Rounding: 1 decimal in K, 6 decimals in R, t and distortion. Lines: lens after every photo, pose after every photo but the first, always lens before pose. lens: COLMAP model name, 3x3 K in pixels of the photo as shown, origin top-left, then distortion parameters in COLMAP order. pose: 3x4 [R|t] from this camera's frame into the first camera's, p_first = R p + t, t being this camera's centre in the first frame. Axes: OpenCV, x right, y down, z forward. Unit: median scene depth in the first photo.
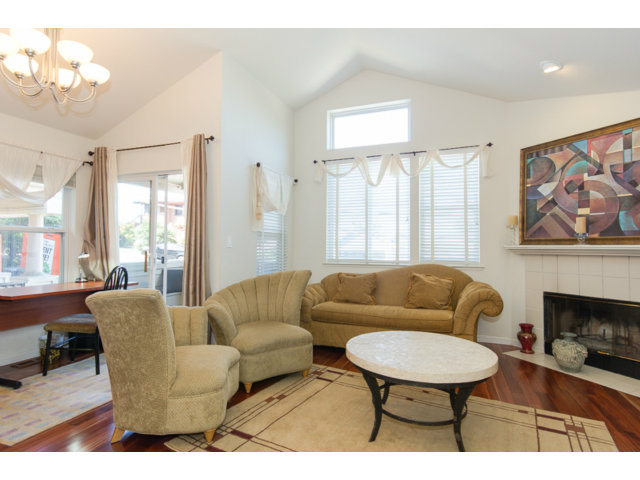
lens RADIAL K [[359.9, 0, 320.0], [0, 359.9, 240.0], [0, 0, 1]] dist [-0.004125, -0.001071]
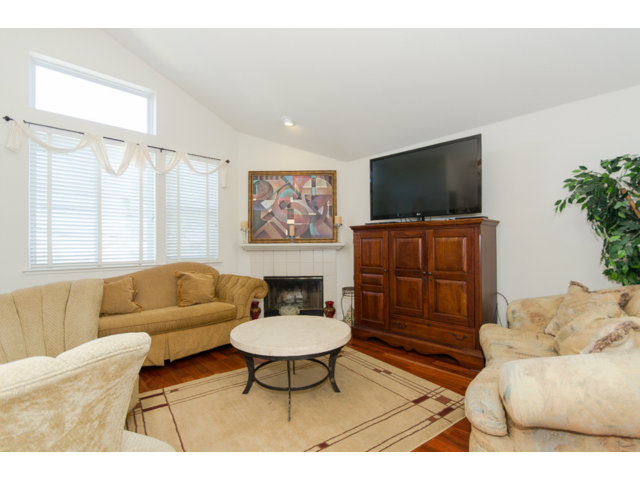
lens RADIAL K [[309.4, 0, 320.7], [0, 309.4, 246.9], [0, 0, 1]] dist [-0.000423, -0.000055]
pose [[0.390576, -0.011833, 0.920495, -0.418210], [-0.007799, 0.999839, 0.016162, 0.005982], [-0.920538, -0.013491, 0.390421, 0.329831]]
